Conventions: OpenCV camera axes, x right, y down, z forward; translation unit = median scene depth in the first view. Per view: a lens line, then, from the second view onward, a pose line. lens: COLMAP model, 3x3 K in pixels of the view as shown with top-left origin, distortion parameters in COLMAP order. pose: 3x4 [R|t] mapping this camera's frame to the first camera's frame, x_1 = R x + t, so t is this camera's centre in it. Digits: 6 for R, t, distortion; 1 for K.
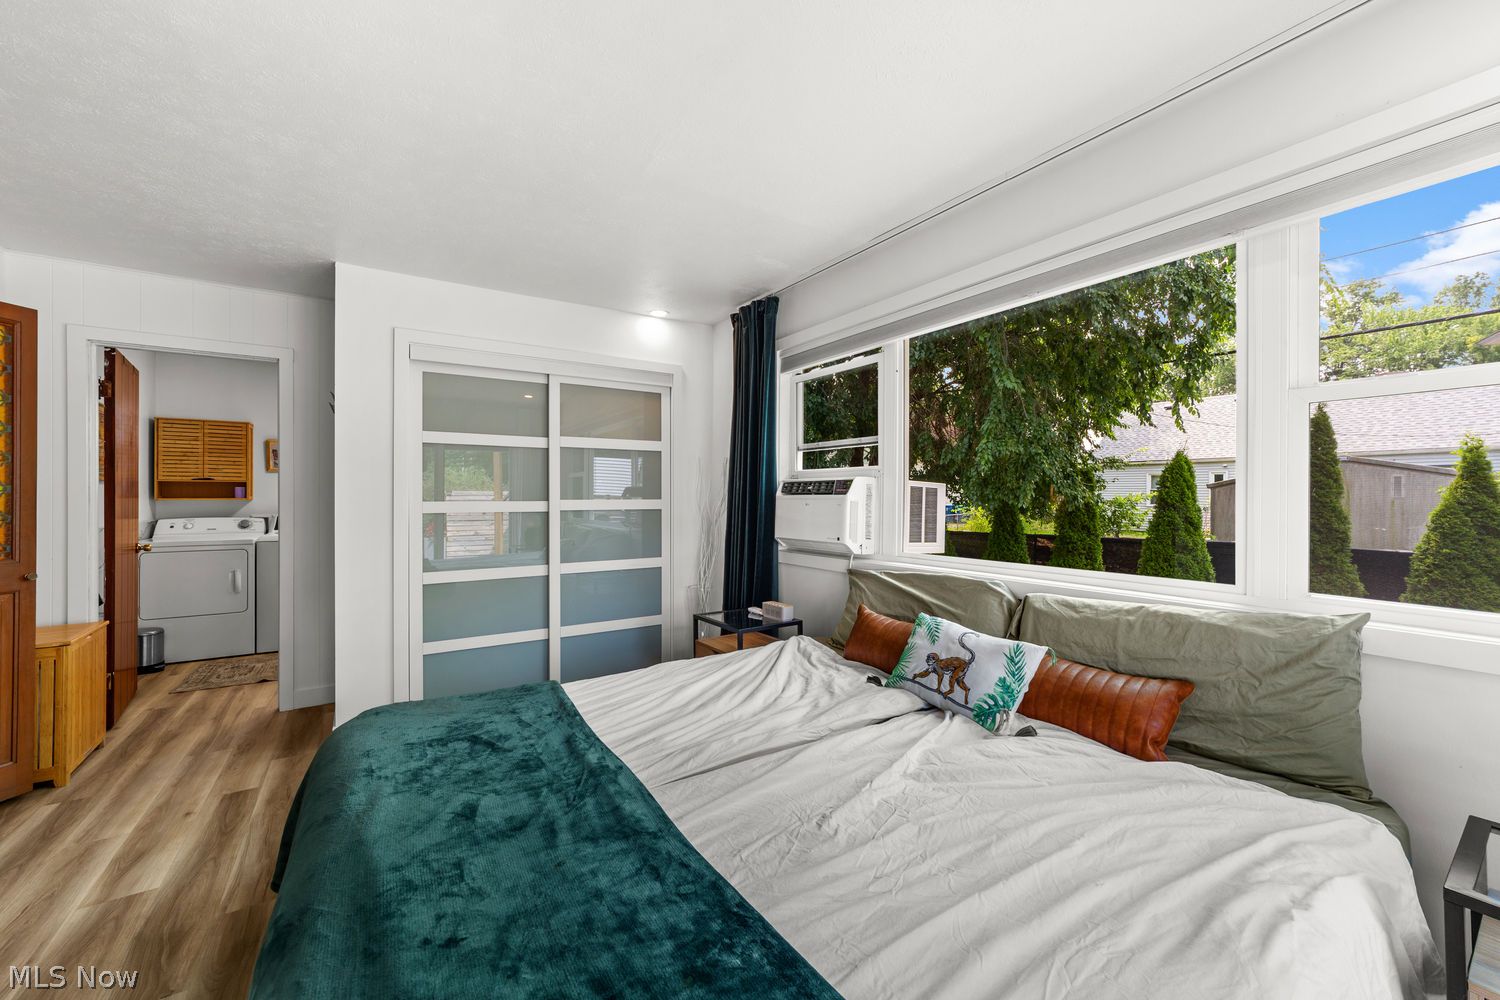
lens RADIAL K [[578.7, 0, 752.4], [0, 578.7, 499.1], [0, 0, 1]] dist [-0.006855, 0.000459]
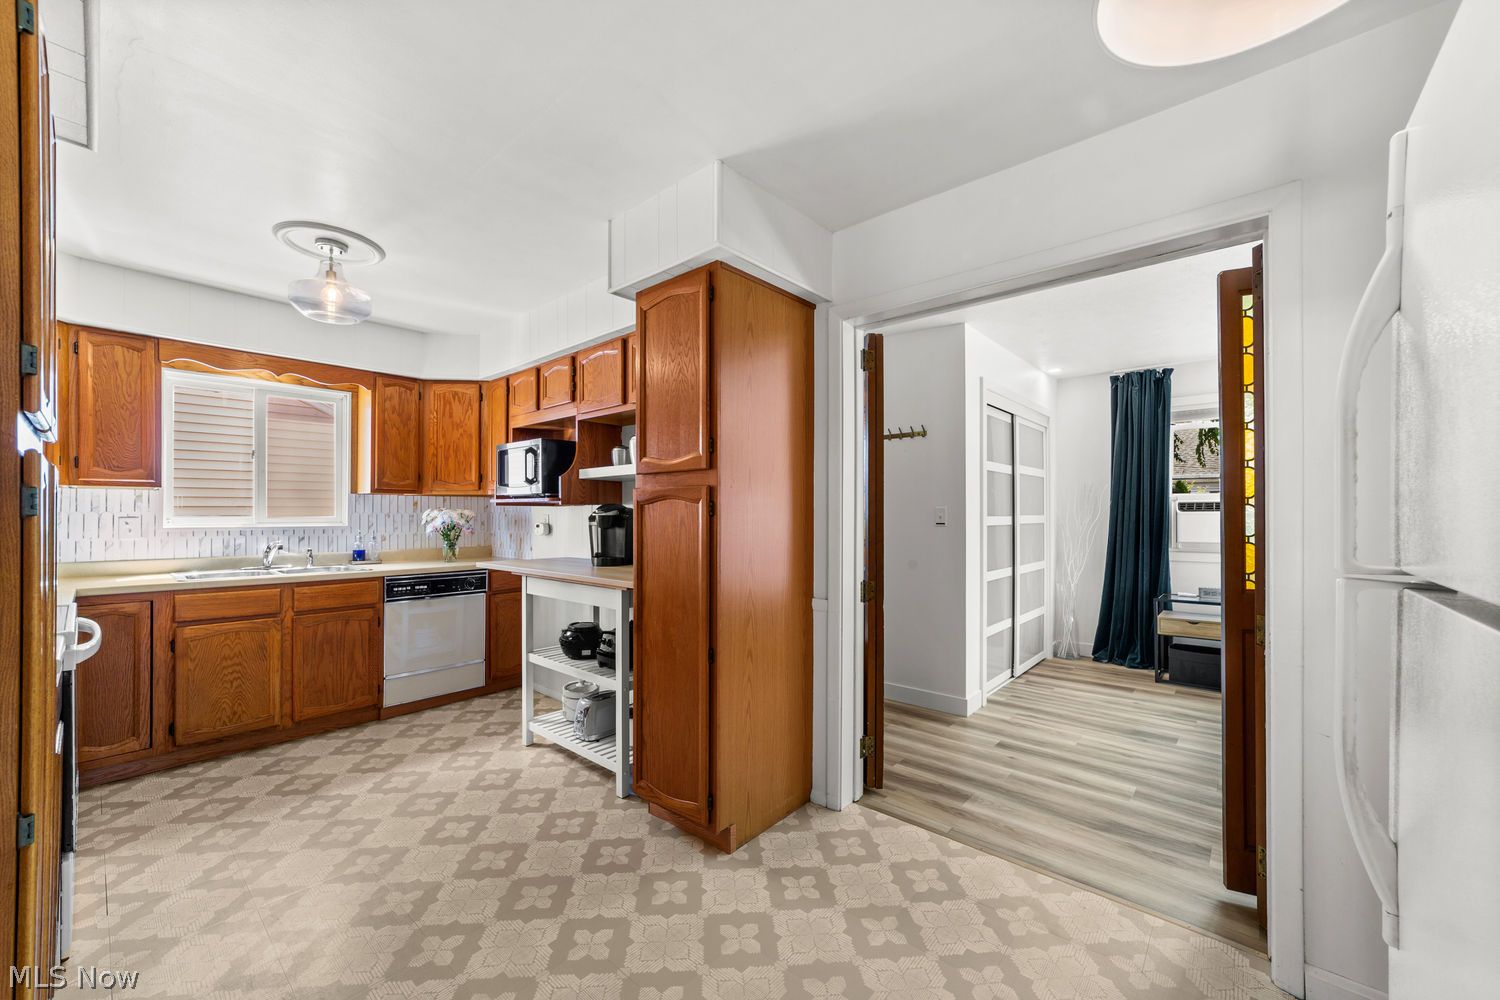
lens RADIAL K [[583.7, 0, 743.6], [0, 583.7, 508.6], [0, 0, 1]] dist [-0.019170, 0.009531]
pose [[0.963357, 0.003232, 0.268204, -1.772510], [0.000551, 0.999901, -0.014029, 0.006608], [-0.268223, 0.013663, 0.963260, -0.094372]]
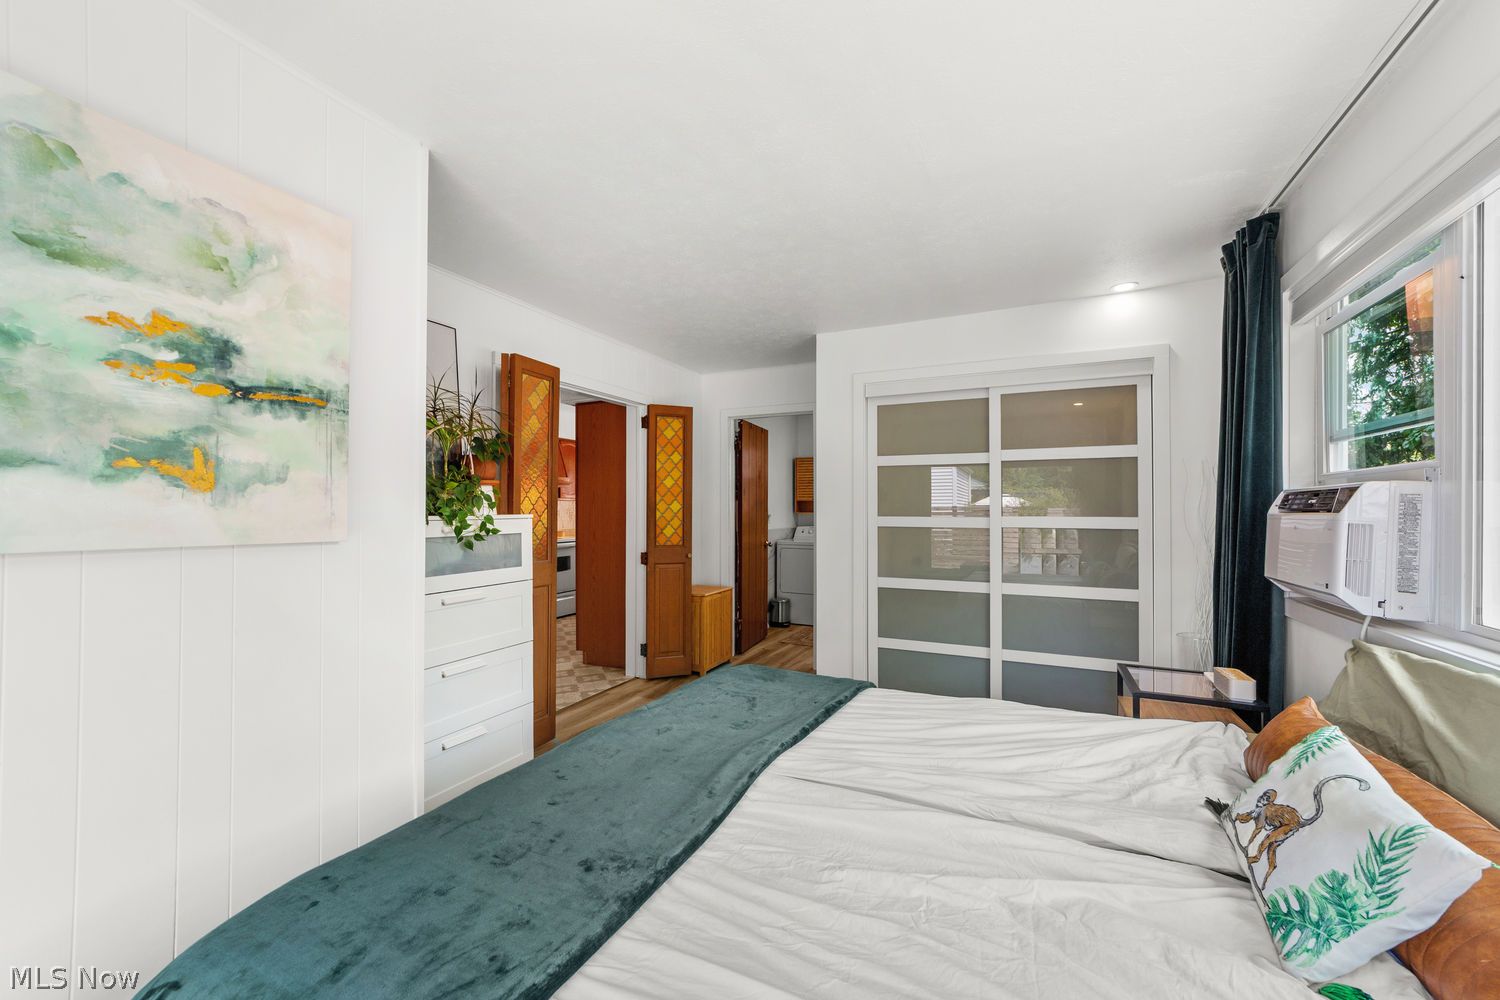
lens RADIAL K [[587.3, 0, 741.6], [0, 587.3, 512.6], [0, 0, 1]] dist [-0.019359, 0.009535]
pose [[0.514511, 0.004302, -0.857473, 0.407948], [-0.007237, 0.999974, 0.000674, -0.003984], [0.857453, 0.005859, 0.514529, 0.191057]]
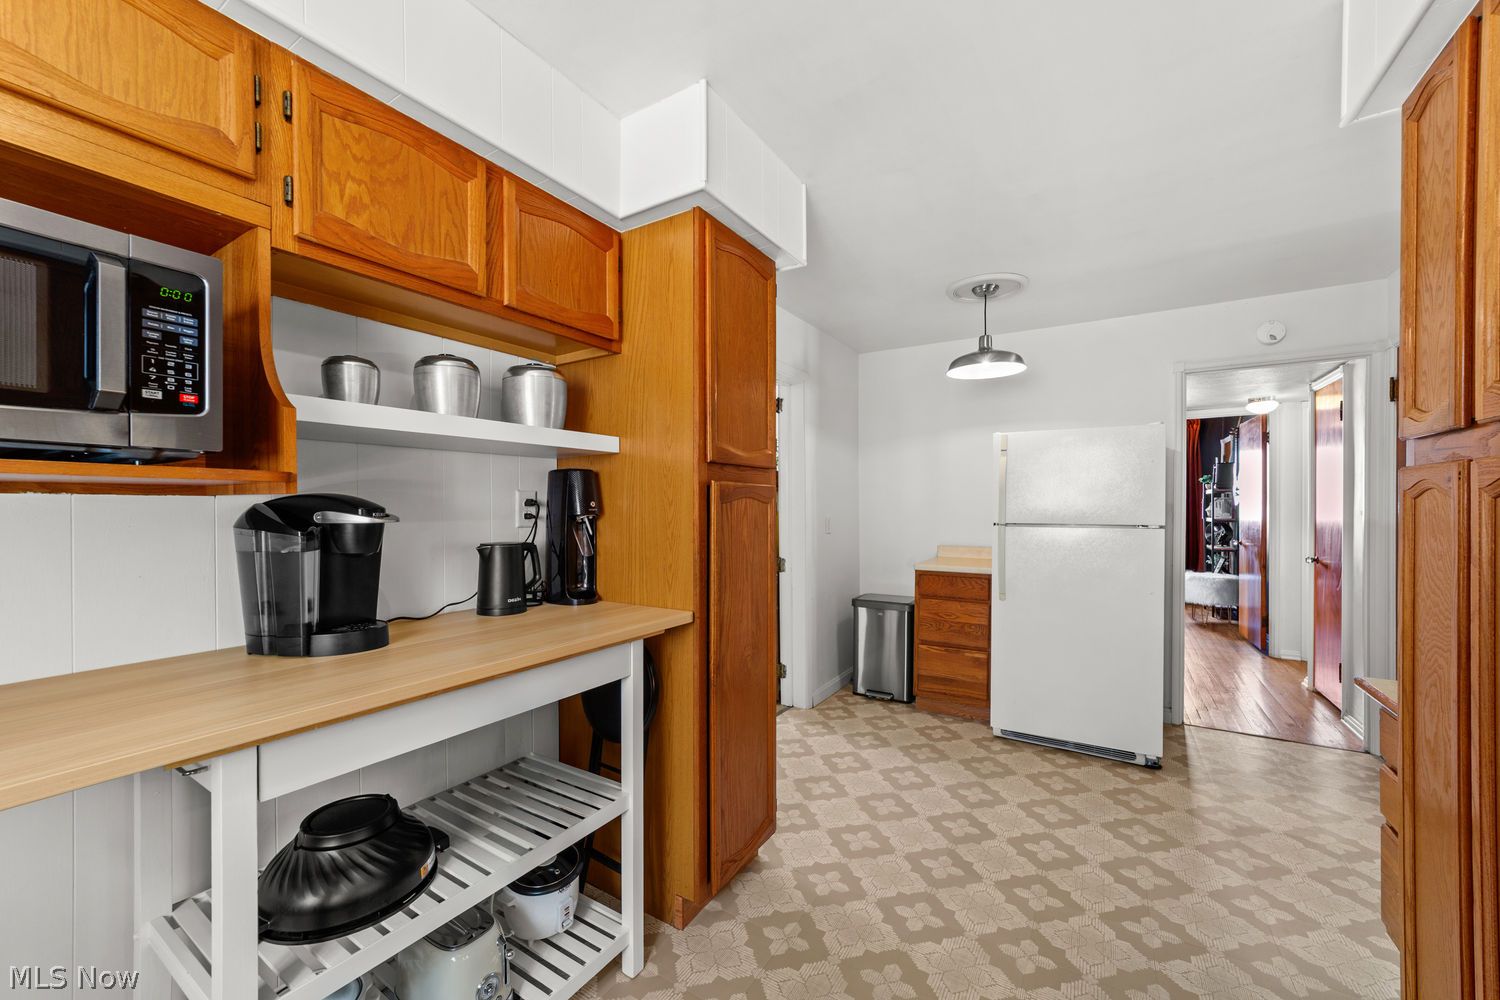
lens RADIAL K [[587.3, 0, 741.6], [0, 587.3, 512.6], [0, 0, 1]] dist [-0.019359, 0.009535]
pose [[-0.412990, -0.004825, 0.910723, -2.340432], [0.010000, 0.999902, 0.009833, -0.007969], [-0.910681, 0.013168, -0.412901, 1.129689]]
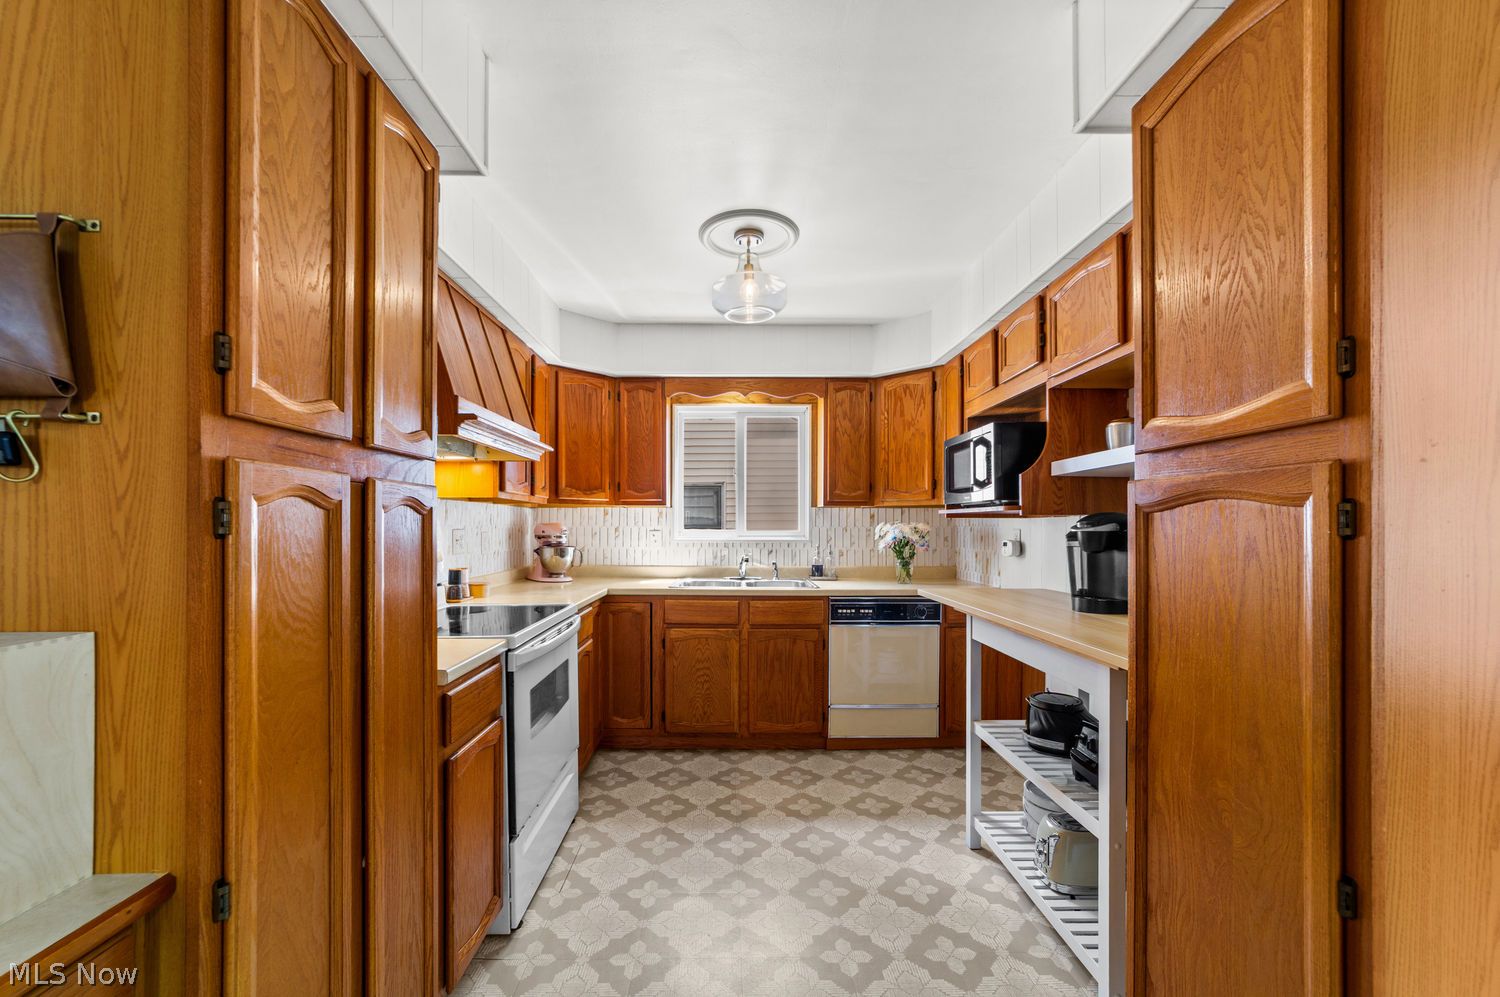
lens RADIAL K [[590.5, 0, 736.3], [0, 590.5, 524.9], [0, 0, 1]] dist [-0.016650, 0.010337]
pose [[0.844911, 0.000307, -0.534907, -1.703715], [-0.004291, 0.999972, -0.006204, 0.001595], [0.534889, 0.007537, 0.844888, 0.274248]]
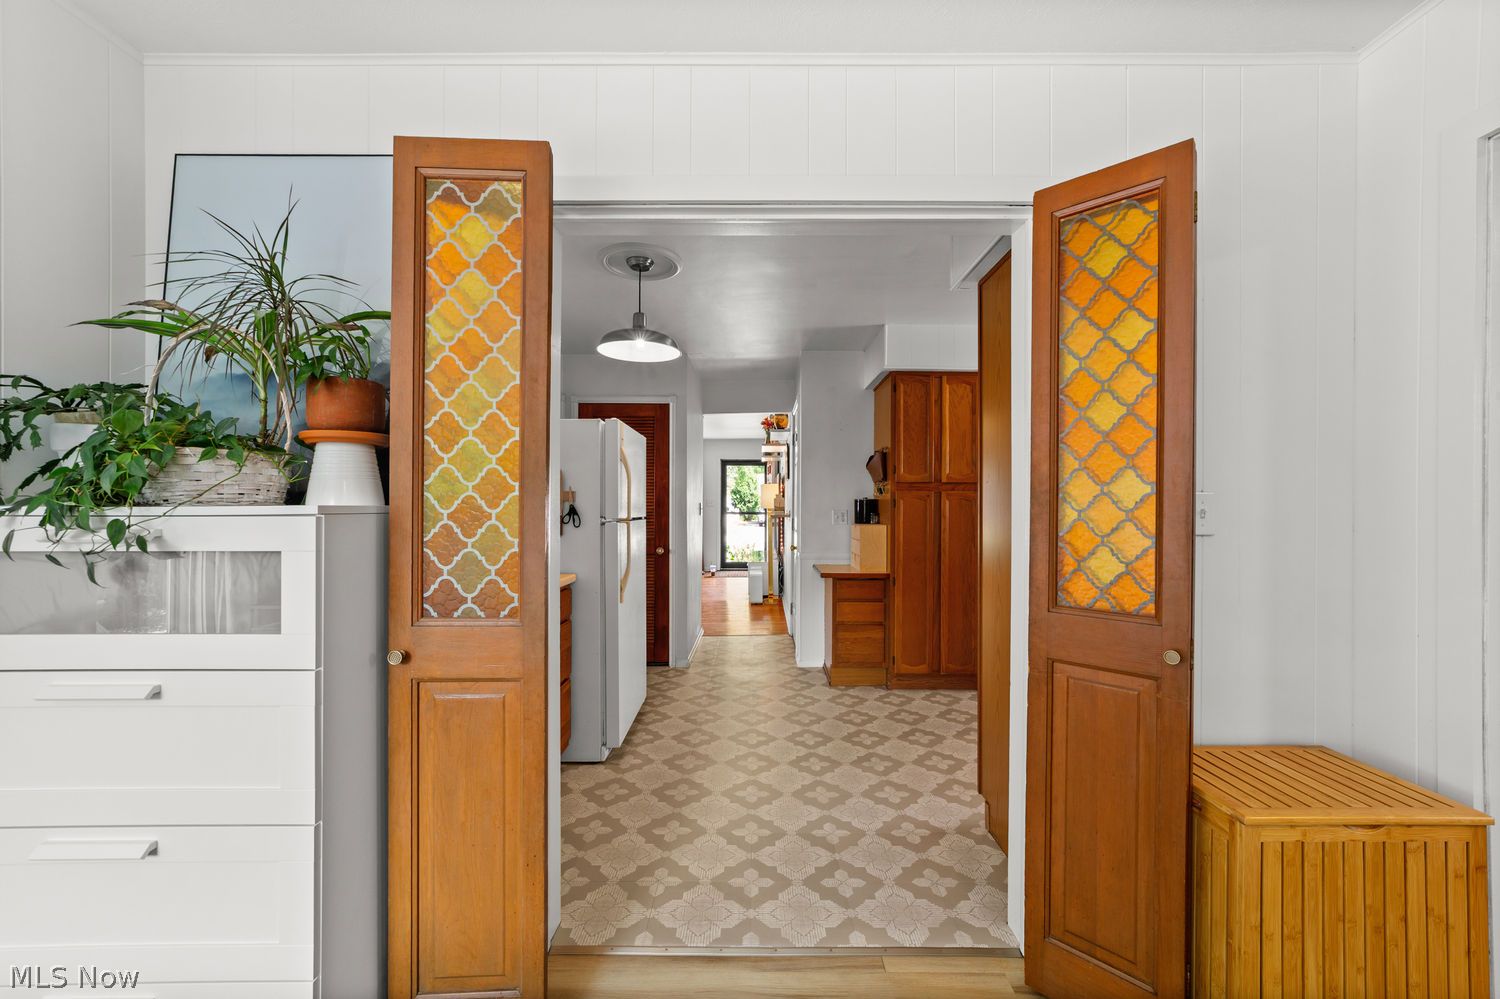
lens RADIAL K [[582.6, 0, 753.7], [0, 582.6, 502.4], [0, 0, 1]] dist [-0.015261, 0.008963]
pose [[-0.548093, -0.004605, -0.836405, -0.582339], [-0.010873, 0.999940, 0.001620, -0.003743], [0.836347, 0.009982, -0.548109, 0.945728]]
